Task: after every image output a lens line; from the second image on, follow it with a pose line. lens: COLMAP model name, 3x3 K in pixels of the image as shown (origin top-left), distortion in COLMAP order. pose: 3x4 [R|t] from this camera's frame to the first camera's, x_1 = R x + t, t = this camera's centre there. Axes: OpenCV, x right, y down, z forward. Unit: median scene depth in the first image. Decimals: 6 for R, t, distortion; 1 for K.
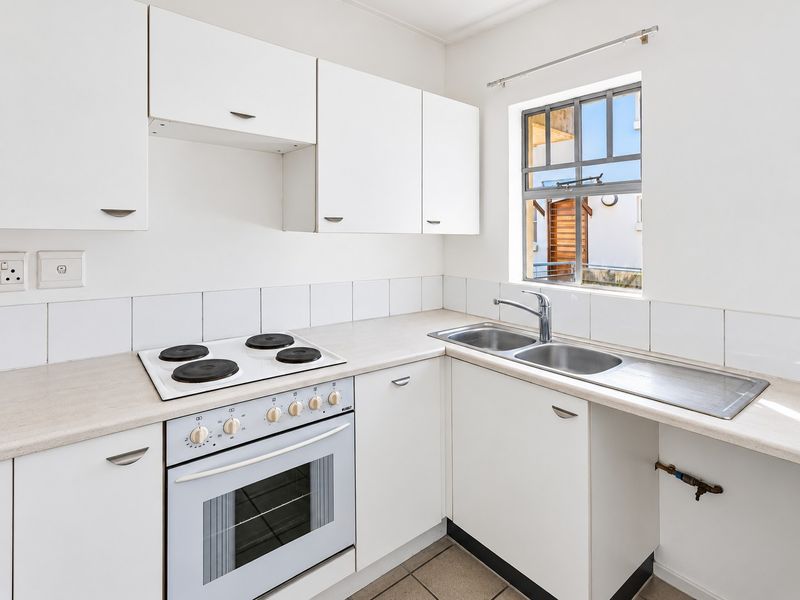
lens RADIAL K [[414.2, 0, 385.6], [0, 414.2, 255.9], [0, 0, 1]] dist [-0.003832, -0.000845]
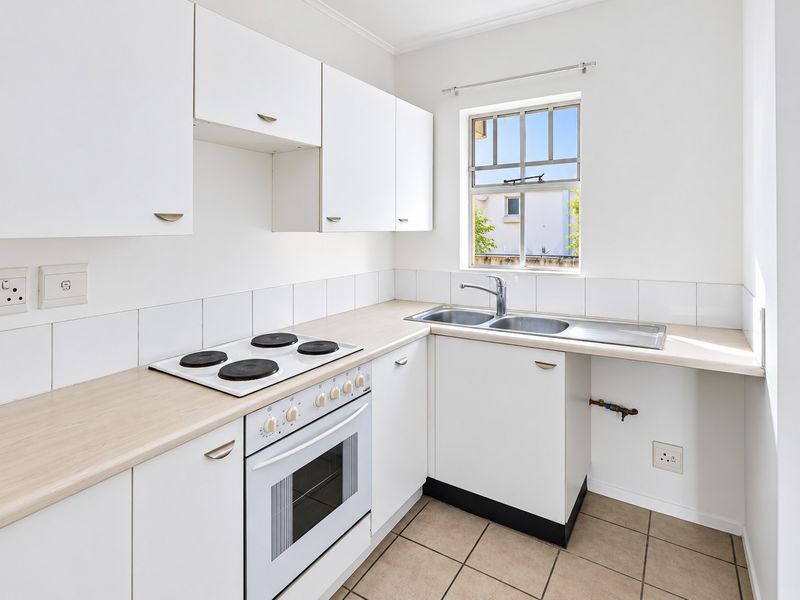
lens RADIAL K [[435.1, 0, 396.3], [0, 435.1, 268.2], [0, 0, 1]] dist [0.000707, -0.000179]
pose [[0.957720, -0.066003, 0.280027, -0.301522], [0.053573, 0.997218, 0.051825, -0.013519], [-0.282669, -0.034632, 0.958592, -0.125961]]
